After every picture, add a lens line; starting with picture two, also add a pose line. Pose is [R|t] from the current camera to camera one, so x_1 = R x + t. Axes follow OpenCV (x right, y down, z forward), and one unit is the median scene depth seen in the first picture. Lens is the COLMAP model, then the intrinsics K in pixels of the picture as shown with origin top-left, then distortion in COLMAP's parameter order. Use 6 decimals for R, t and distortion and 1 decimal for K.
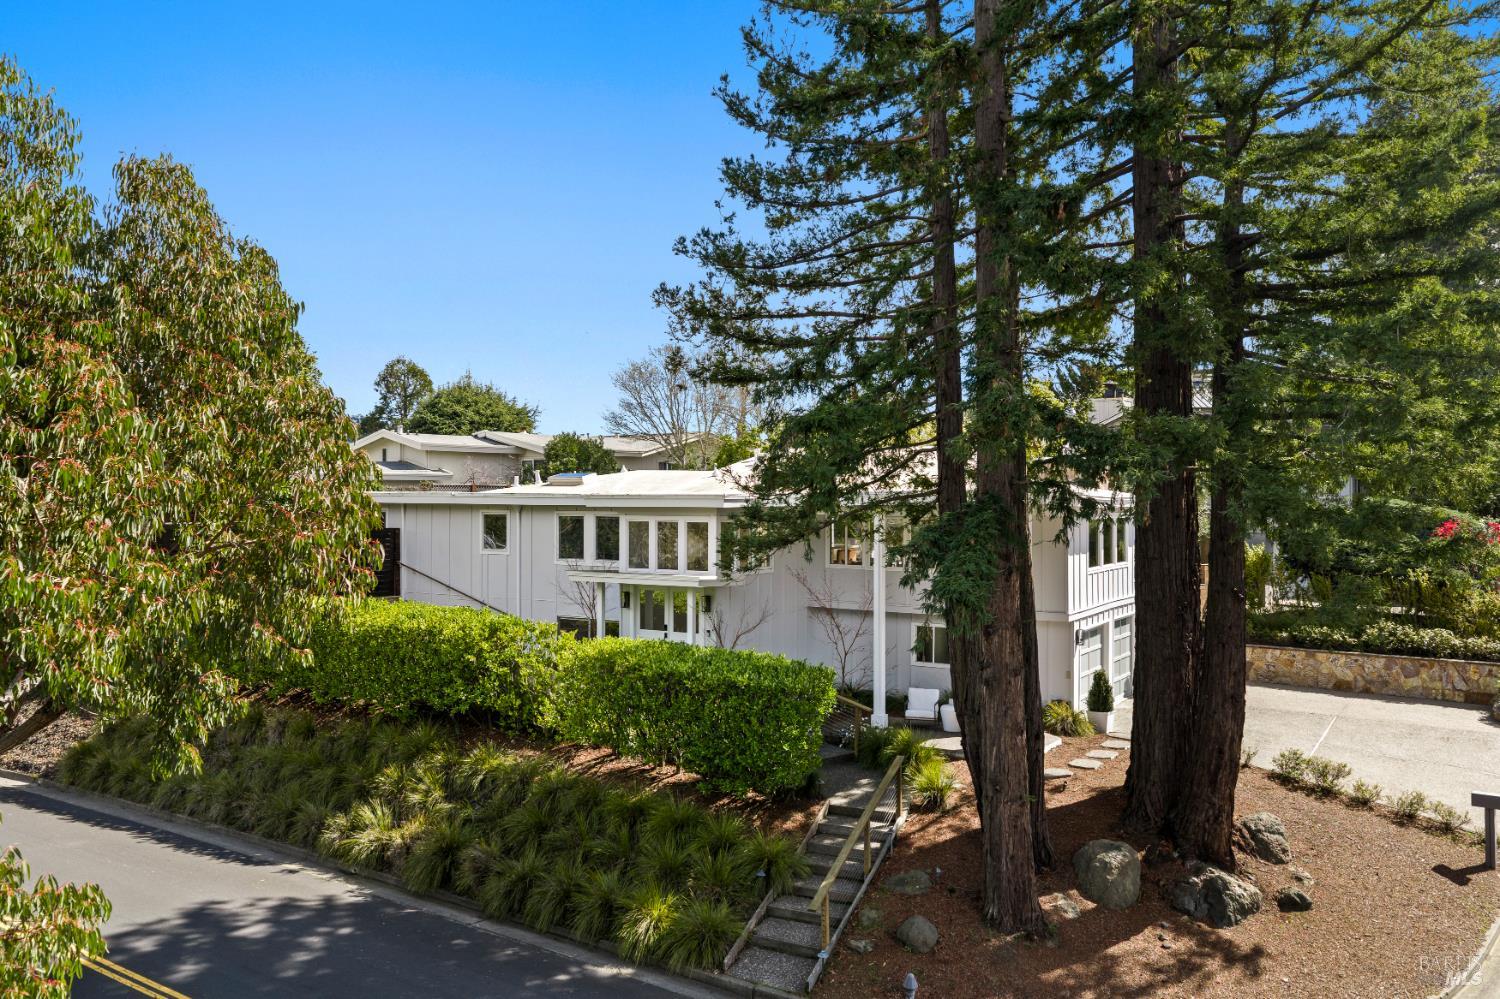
lens RADIAL K [[1231.1, 0, 749.2], [0, 1231.1, 498.1], [0, 0, 1]] dist [0.013781, -0.017556]
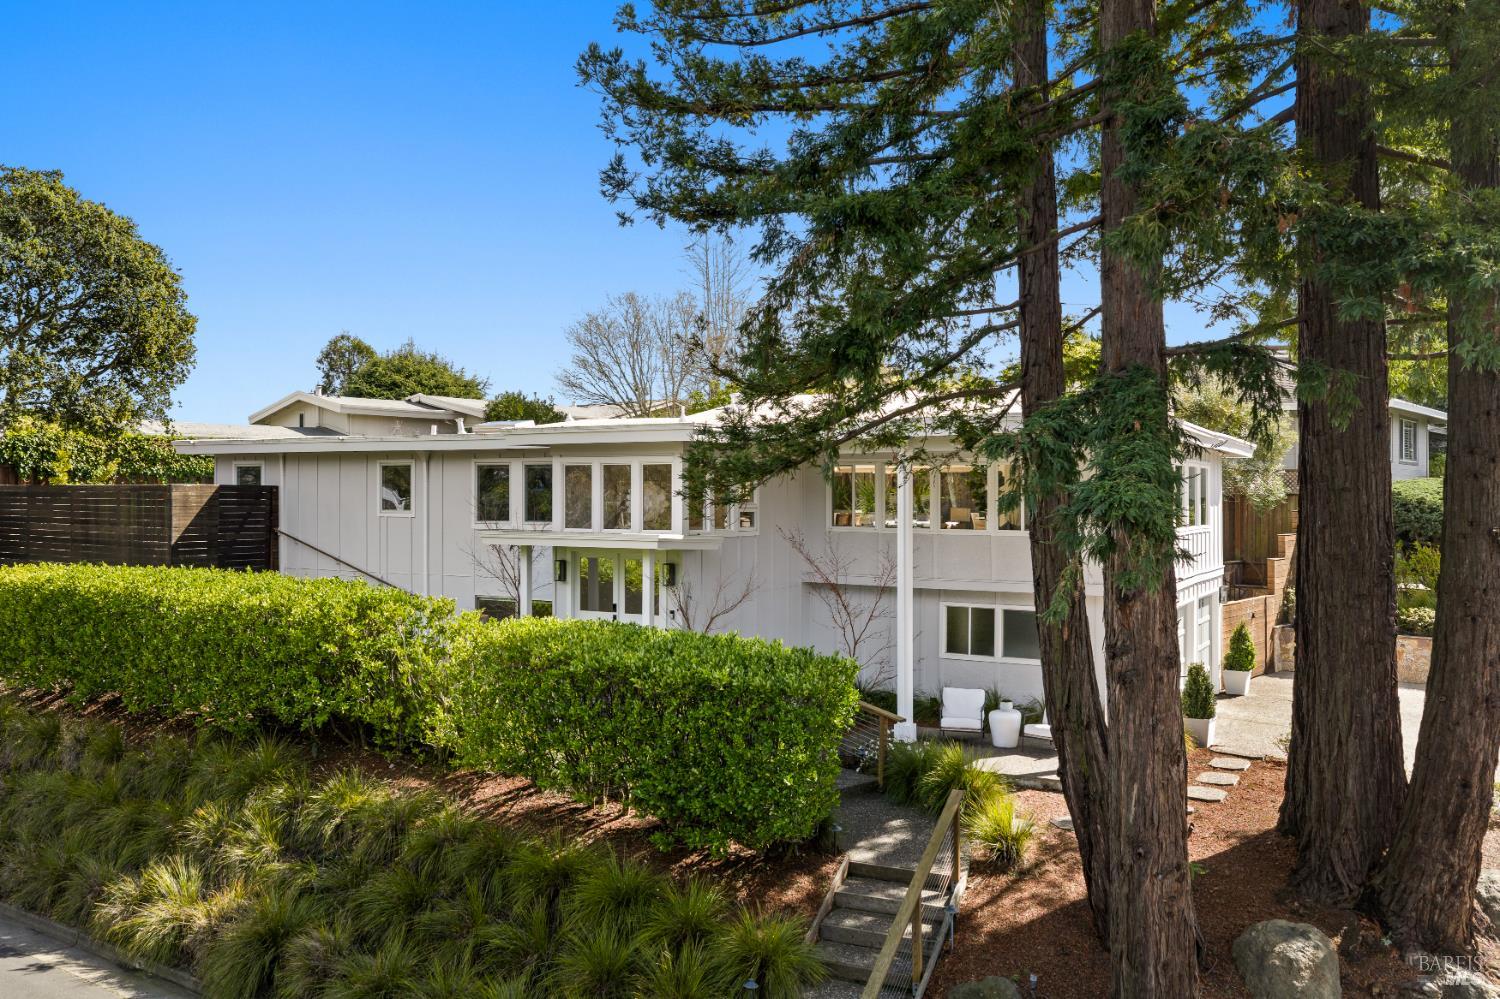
lens RADIAL K [[1231.1, 0, 750.8], [0, 1231.1, 499.5], [0, 0, 1]] dist [0.013781, -0.017556]
pose [[0.999695, -0.000872, 0.024685, -0.004887], [0.000845, 0.999999, 0.001138, 0.048006], [-0.024686, -0.001116, 0.999695, 0.314396]]
